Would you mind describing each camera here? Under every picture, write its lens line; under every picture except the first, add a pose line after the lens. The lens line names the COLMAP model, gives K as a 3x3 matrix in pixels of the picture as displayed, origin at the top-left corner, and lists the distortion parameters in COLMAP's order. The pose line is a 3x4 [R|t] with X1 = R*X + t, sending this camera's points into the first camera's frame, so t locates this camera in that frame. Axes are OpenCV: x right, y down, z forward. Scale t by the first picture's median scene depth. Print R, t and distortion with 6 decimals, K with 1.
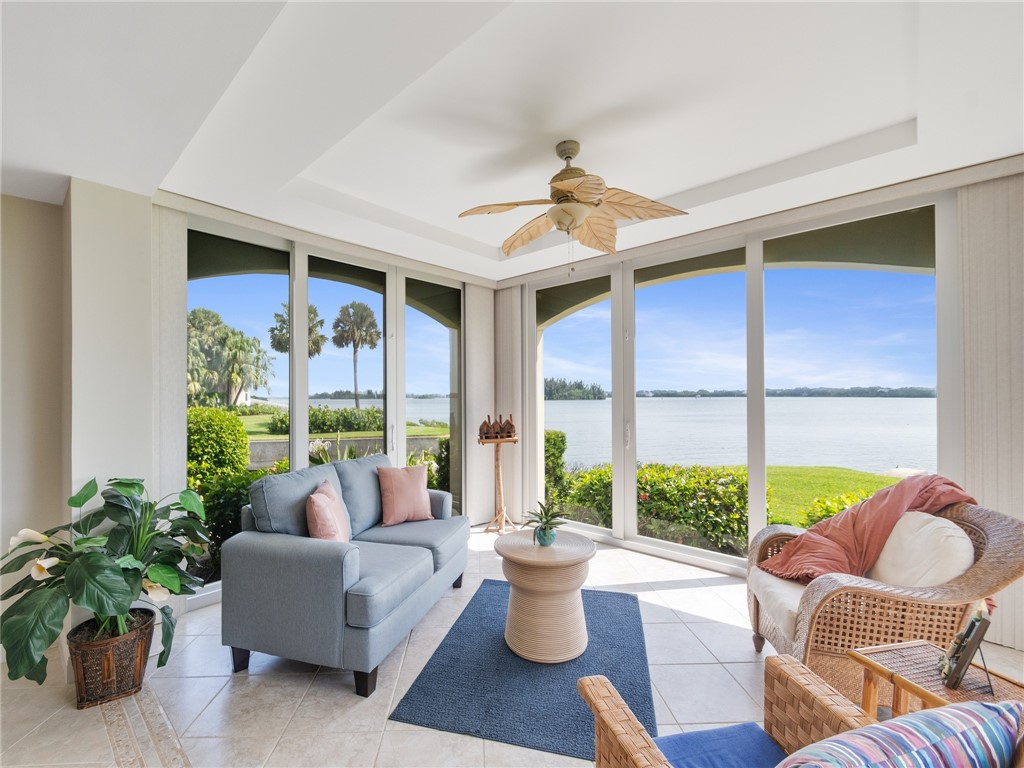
lens RADIAL K [[449.8, 0, 501.9], [0, 449.8, 392.7], [0, 0, 1]] dist [-0.002588, 0.000930]
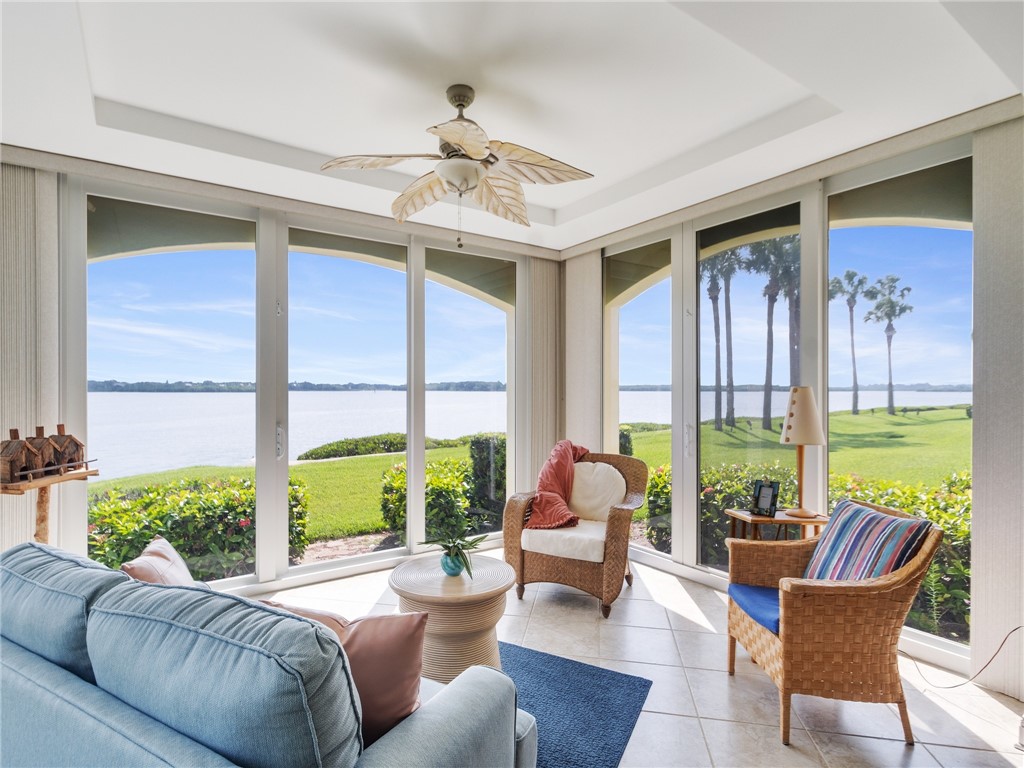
lens RADIAL K [[529.2, 0, 484.4], [0, 529.2, 390.5], [0, 0, 1]] dist [0.003718, 0.000124]
pose [[0.232394, 0.002685, 0.972618, -0.503828], [-0.009363, 0.999956, -0.000523, 0.006730], [-0.972577, -0.008985, 0.232409, 0.450814]]
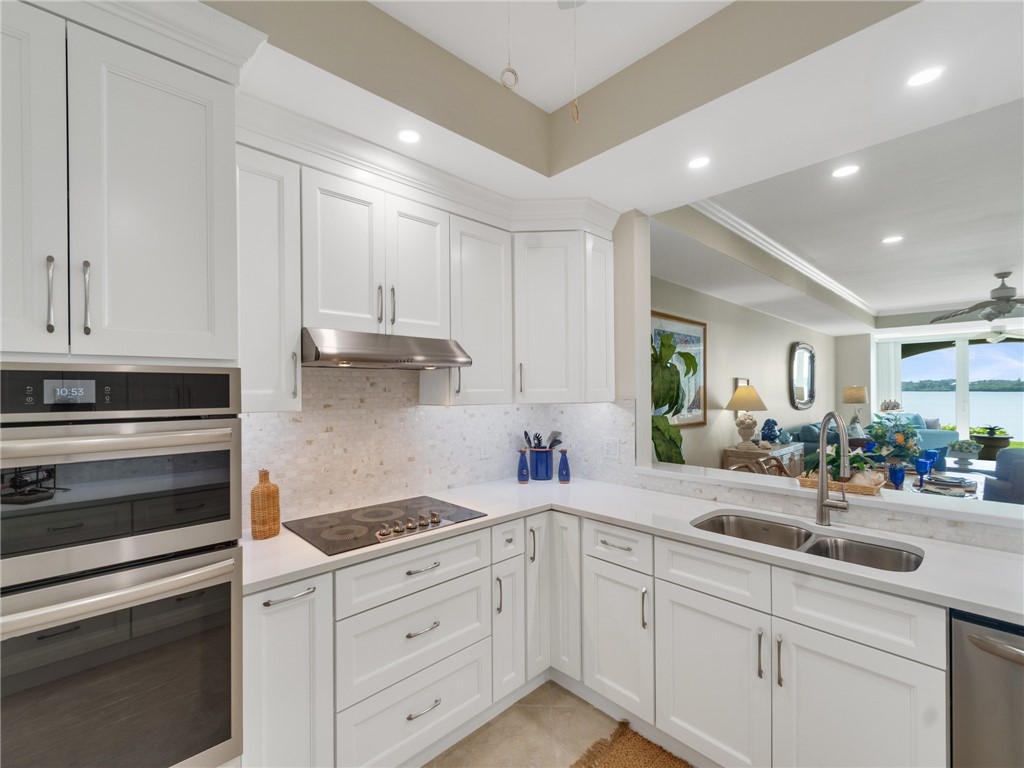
lens RADIAL K [[449.8, 0, 498.6], [0, 449.8, 389.0], [0, 0, 1]] dist [-0.002588, 0.000930]
pose [[0.997439, -0.001414, -0.071508, -2.051825], [0.001626, 0.999994, 0.002914, -0.017075], [0.071503, -0.003023, 0.997436, -1.595989]]
